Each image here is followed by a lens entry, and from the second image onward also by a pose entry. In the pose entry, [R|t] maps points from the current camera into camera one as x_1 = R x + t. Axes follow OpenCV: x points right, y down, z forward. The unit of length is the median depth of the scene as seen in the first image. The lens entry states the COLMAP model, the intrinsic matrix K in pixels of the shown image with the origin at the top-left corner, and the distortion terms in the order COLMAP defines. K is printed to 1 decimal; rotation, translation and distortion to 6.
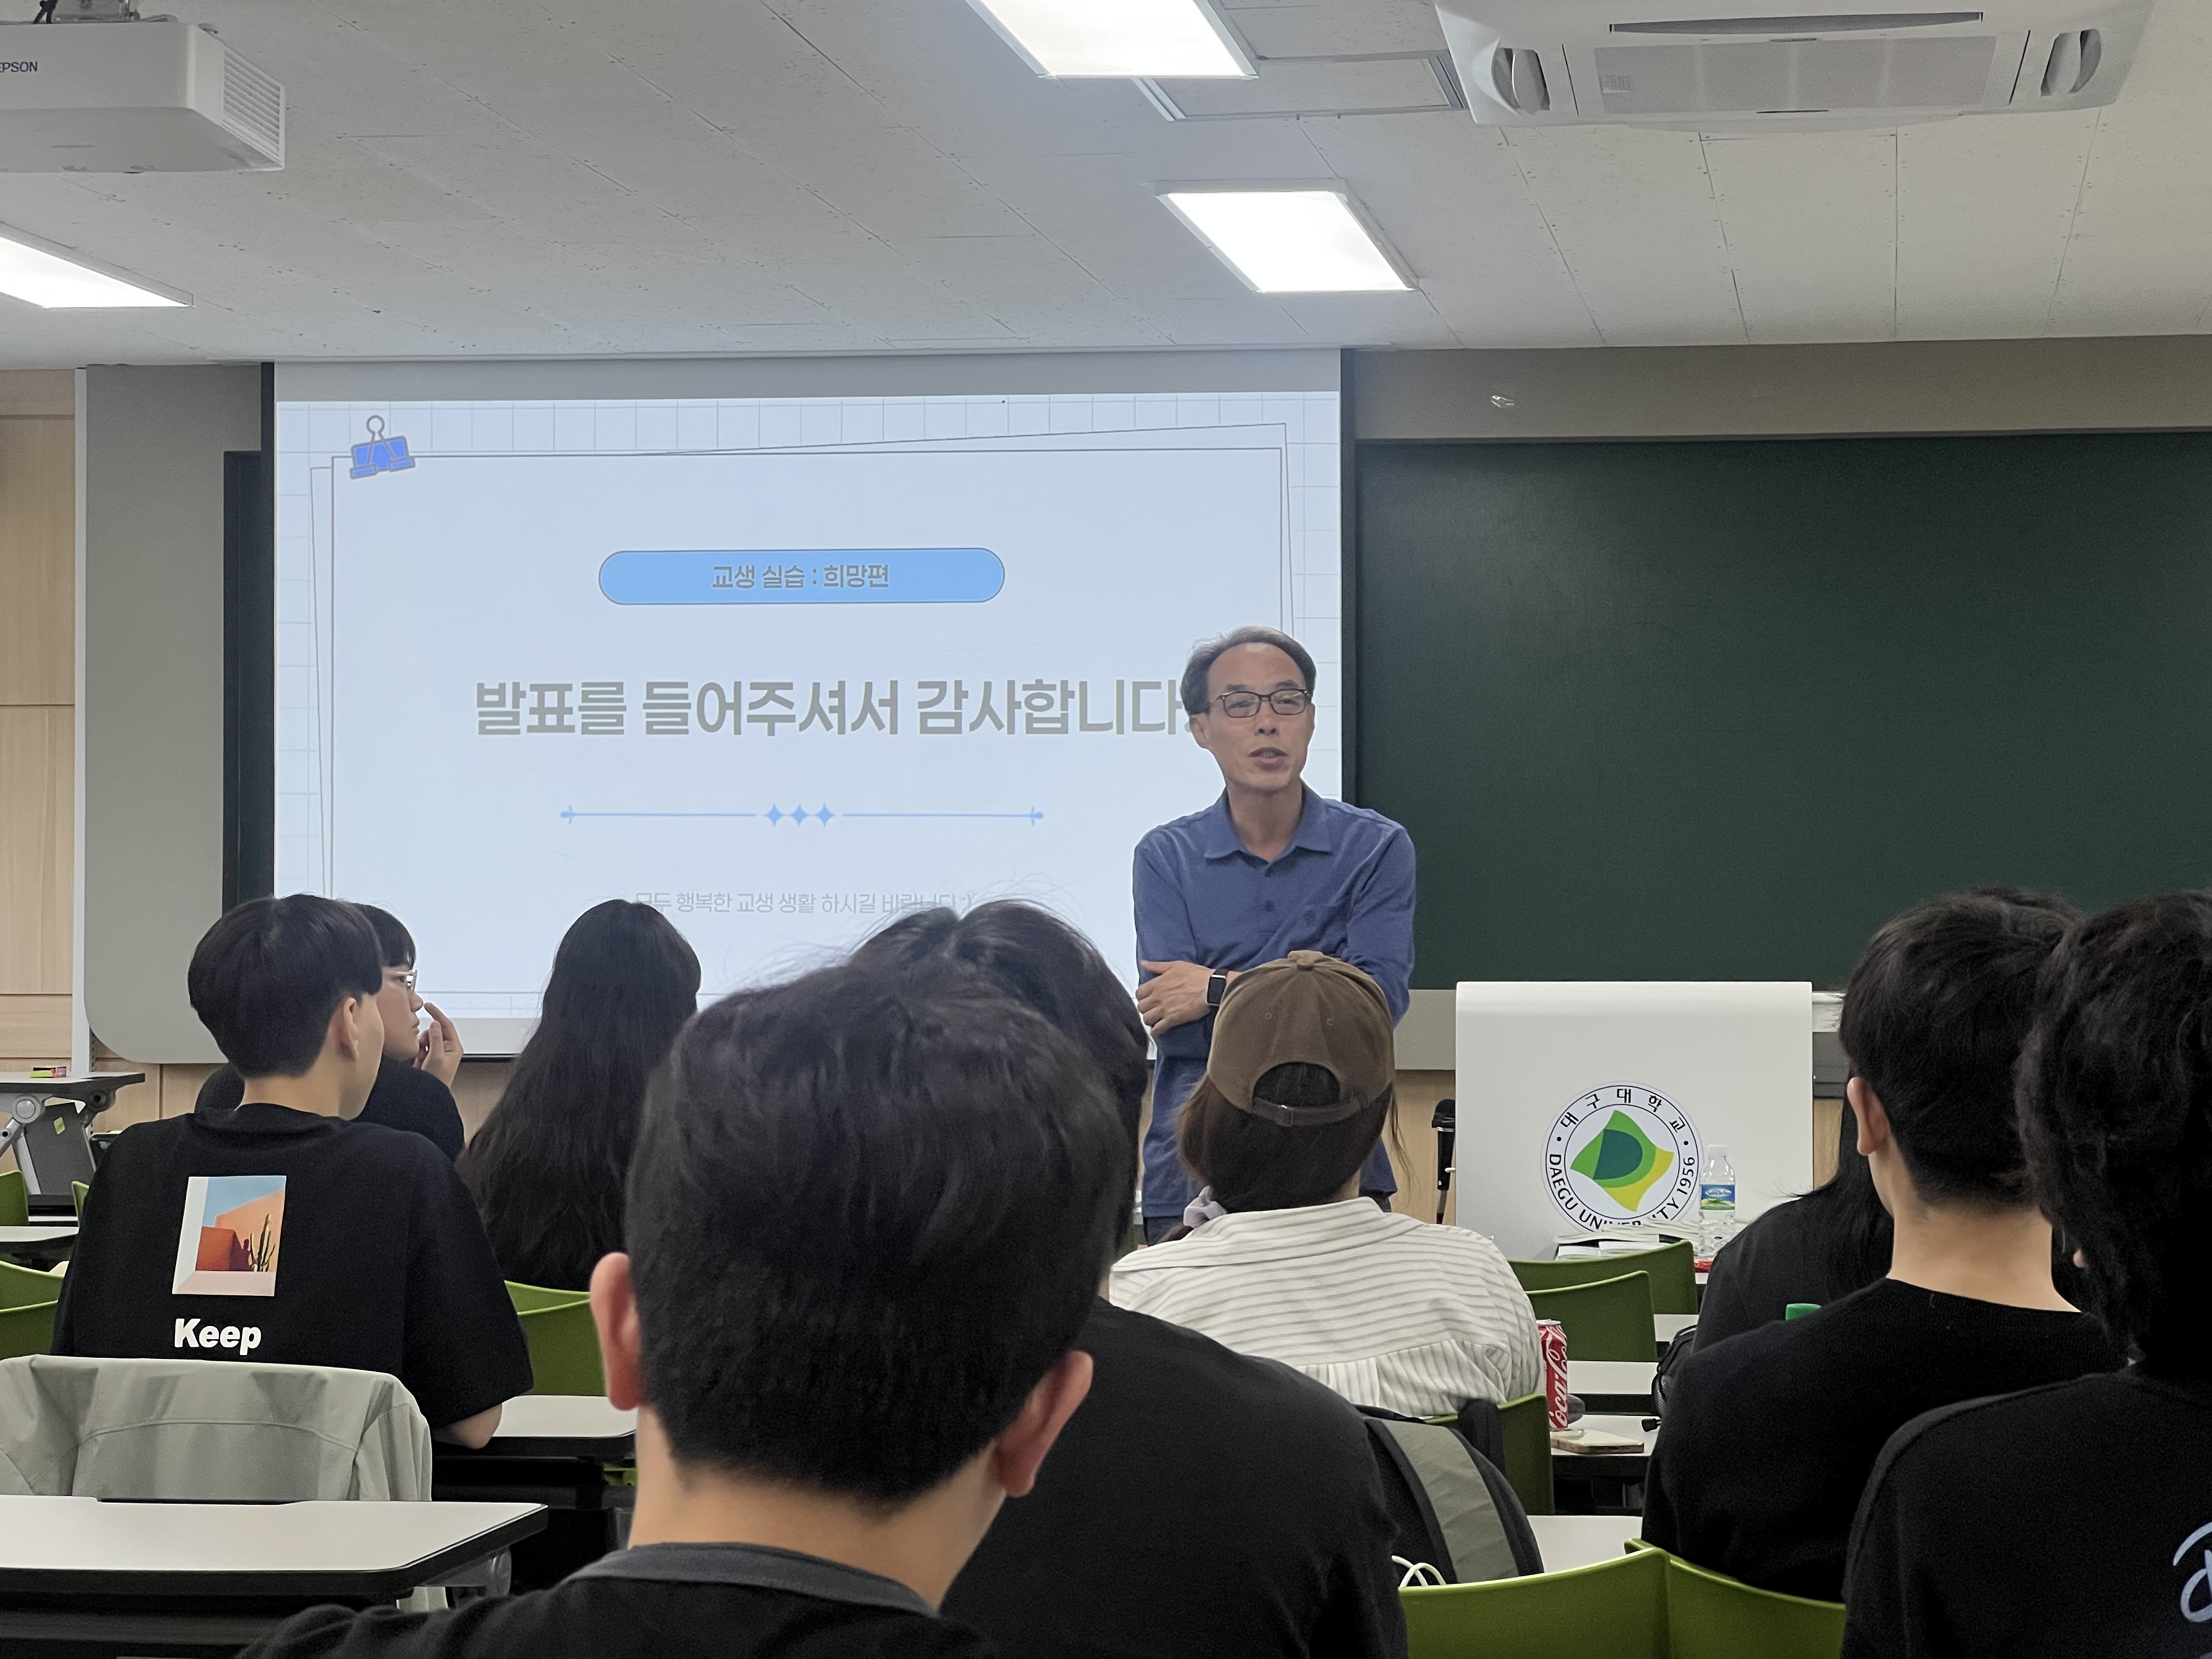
lens RADIAL K [[4956.3, 0, 1104.4], [0, 4956.3, 831.8], [0, 0, 1]] dist [0.102090, 0.000000]
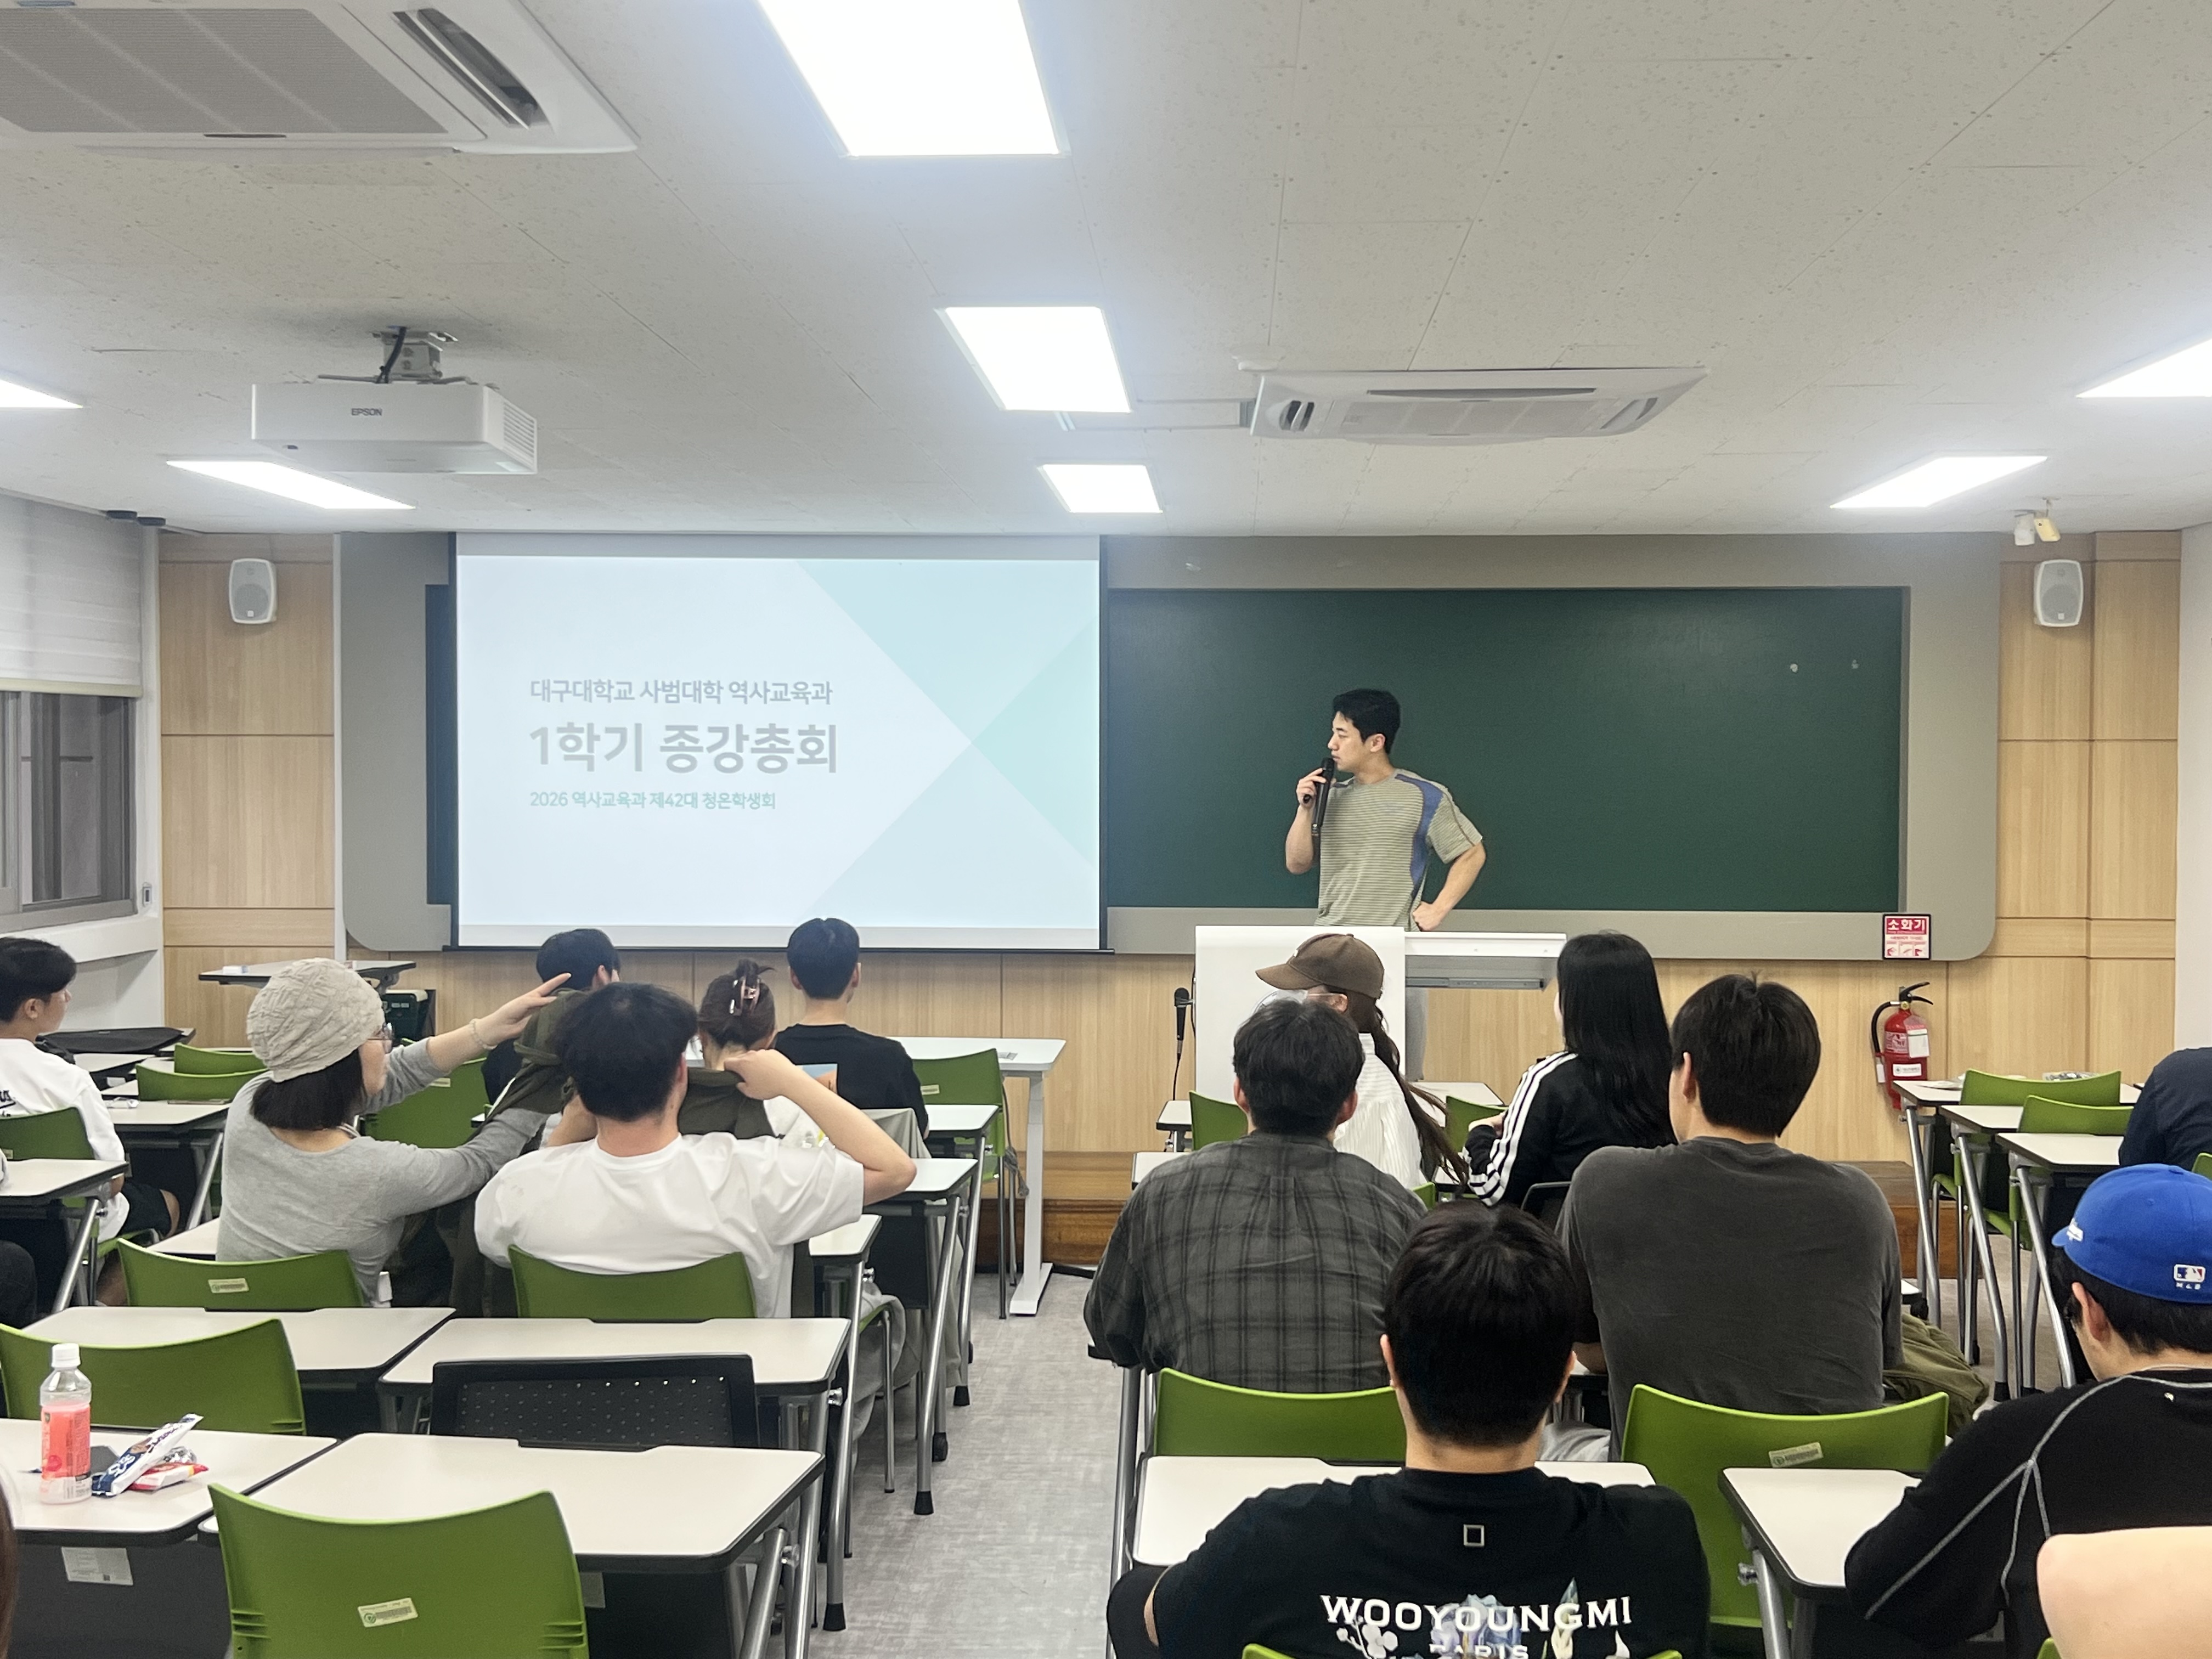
lens RADIAL K [[2574.6, 0, 1110.7], [0, 2574.6, 826.2], [0, 0, 1]] dist [0.088823, 0.000000]
pose [[0.993383, -0.003412, 0.114801, -0.051420], [-0.002165, 0.998824, 0.048426, -0.040364], [-0.114832, -0.048354, 0.992207, 0.111797]]
